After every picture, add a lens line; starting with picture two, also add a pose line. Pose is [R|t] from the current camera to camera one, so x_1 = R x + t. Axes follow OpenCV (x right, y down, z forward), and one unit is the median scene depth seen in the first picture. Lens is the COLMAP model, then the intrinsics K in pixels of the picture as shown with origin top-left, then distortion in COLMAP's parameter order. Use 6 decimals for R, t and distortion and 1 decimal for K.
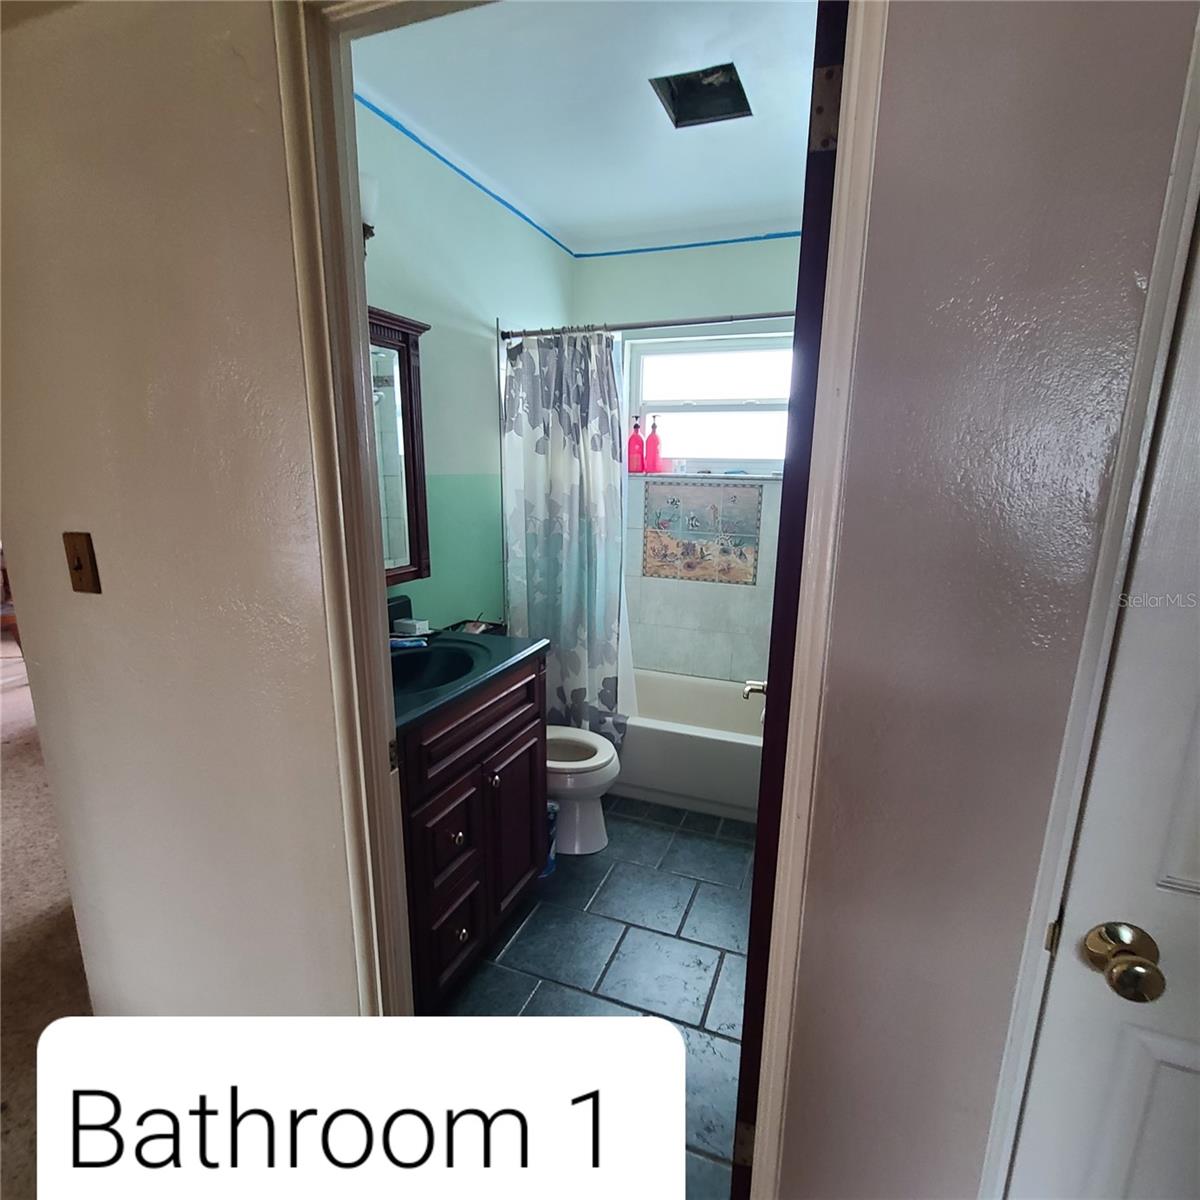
lens RADIAL K [[651.5, 0, 609.3], [0, 651.5, 599.9], [0, 0, 1]] dist [0.000930, -0.000427]
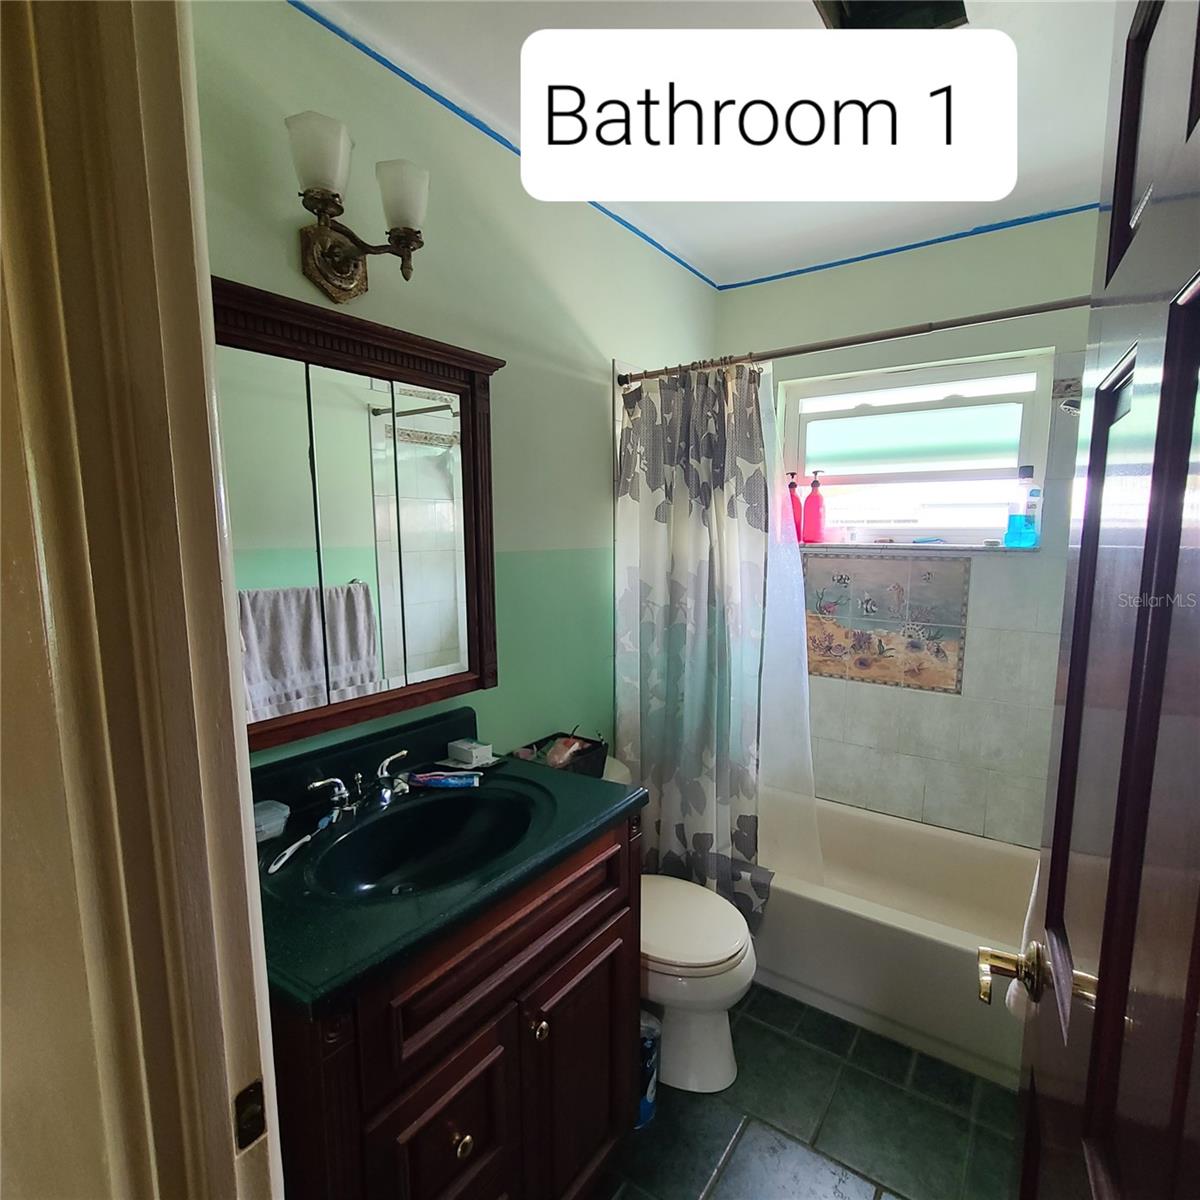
lens RADIAL K [[651.5, 0, 595.6], [0, 651.5, 609.5], [0, 0, 1]] dist [0.000930, -0.000427]
pose [[0.965567, 0.015447, -0.259694, 0.023792], [-0.037512, 0.996071, -0.080227, -0.053371], [0.257434, 0.087206, 0.962353, 0.233780]]
